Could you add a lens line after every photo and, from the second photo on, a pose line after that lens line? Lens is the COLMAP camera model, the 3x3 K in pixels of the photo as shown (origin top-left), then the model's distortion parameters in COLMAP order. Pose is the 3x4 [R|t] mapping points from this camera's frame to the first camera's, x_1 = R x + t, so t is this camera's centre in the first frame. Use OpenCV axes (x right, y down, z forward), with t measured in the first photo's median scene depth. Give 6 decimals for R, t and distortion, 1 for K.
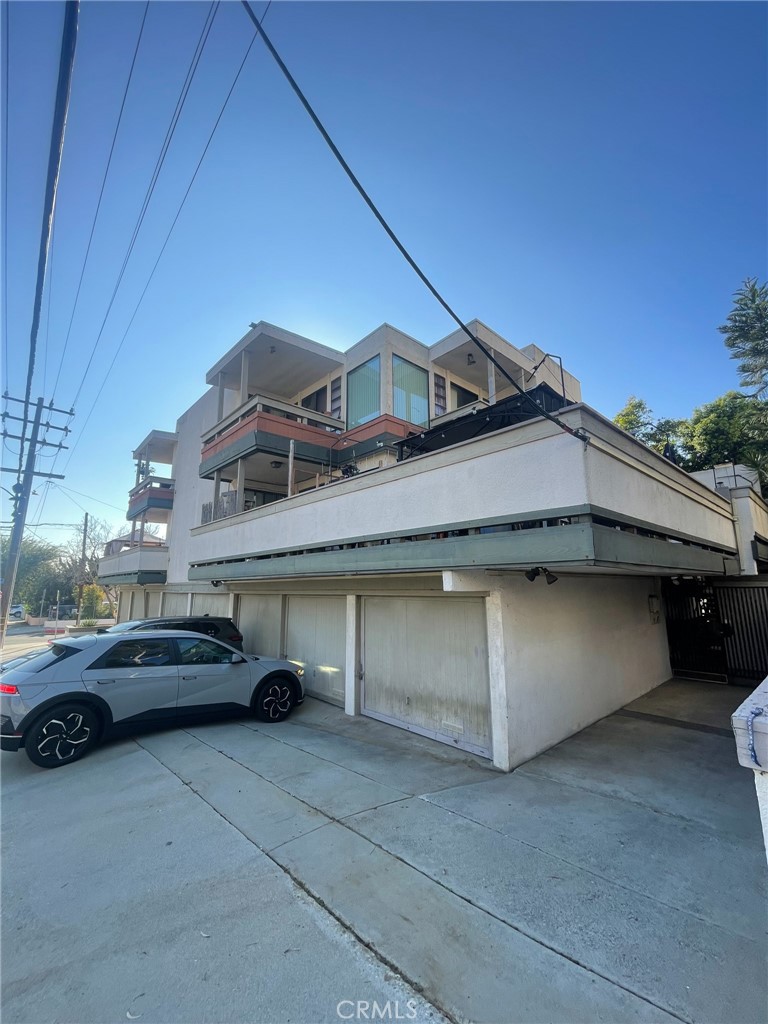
lens RADIAL K [[410.8, 0, 384.0], [0, 410.8, 512.0], [0, 0, 1]] dist [0.002037, 0.000379]
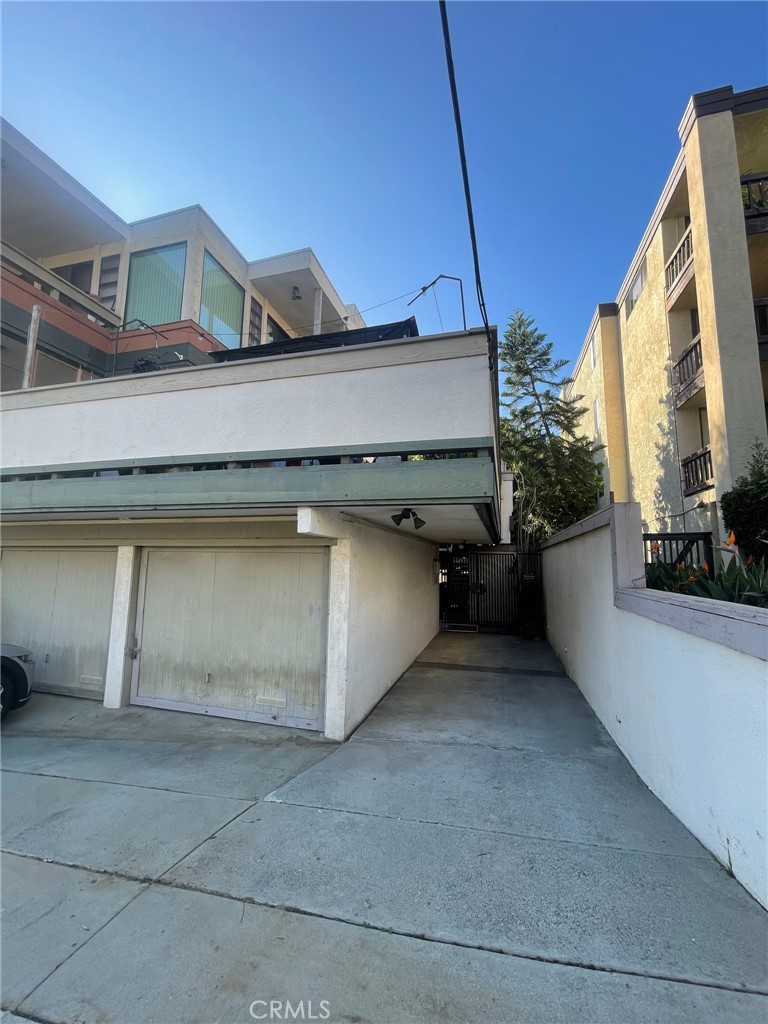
lens RADIAL K [[414.7, 0, 385.8], [0, 414.7, 509.5], [0, 0, 1]] dist [-0.000282, -0.000130]
pose [[0.847726, 0.086139, 0.523393, -0.109500], [-0.116909, 0.992803, 0.025961, 0.091211], [-0.517390, -0.083197, 0.851696, 0.203304]]
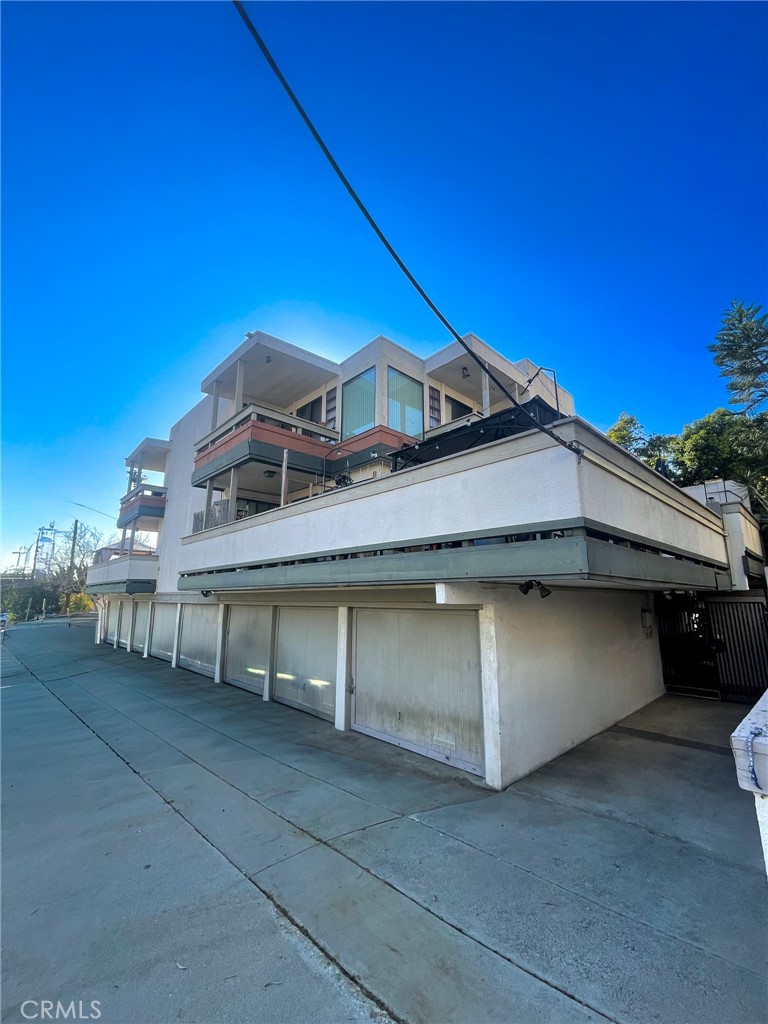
lens RADIAL K [[410.8, 0, 384.0], [0, 410.8, 512.0], [0, 0, 1]] dist [0.002037, 0.000379]
pose [[0.999810, 0.012596, 0.014864, 0.001492], [-0.012184, 0.999548, -0.027492, 0.000958], [-0.015204, 0.027306, 0.999512, 0.007746]]
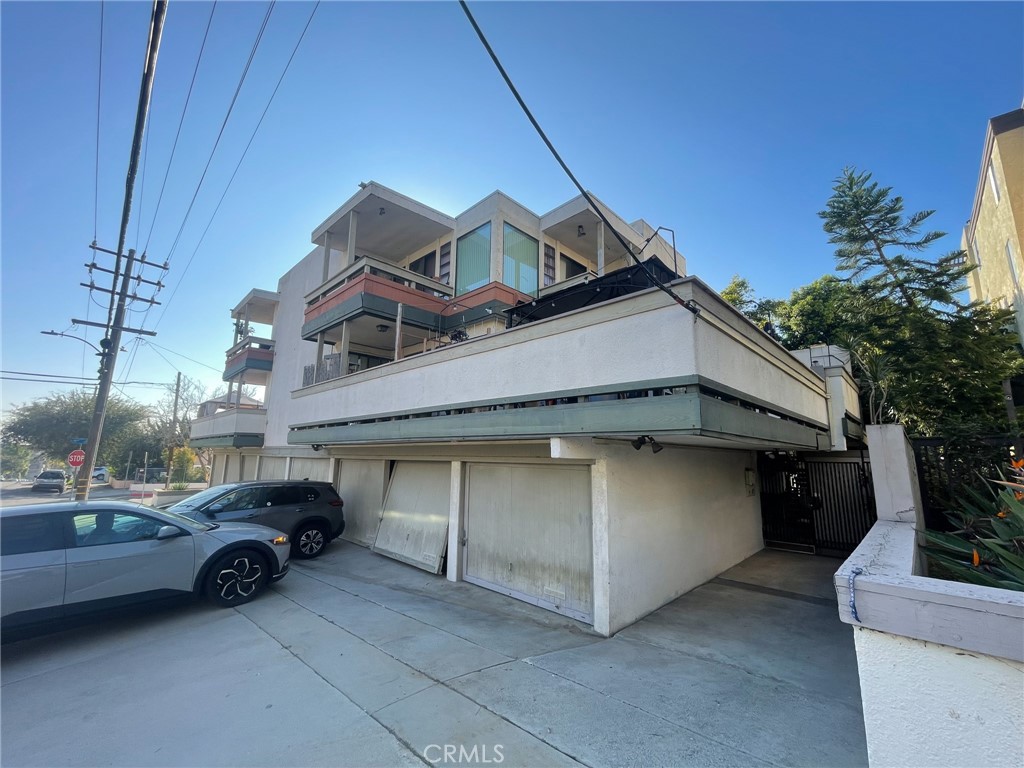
lens RADIAL K [[411.4, 0, 507.5], [0, 411.4, 385.1], [0, 0, 1]] dist [-0.003824, 0.004397]
pose [[0.998291, 0.030851, 0.049630, -0.014789], [-0.031213, 0.999491, 0.006521, 0.009259], [-0.049404, -0.008059, 0.998746, 0.000178]]
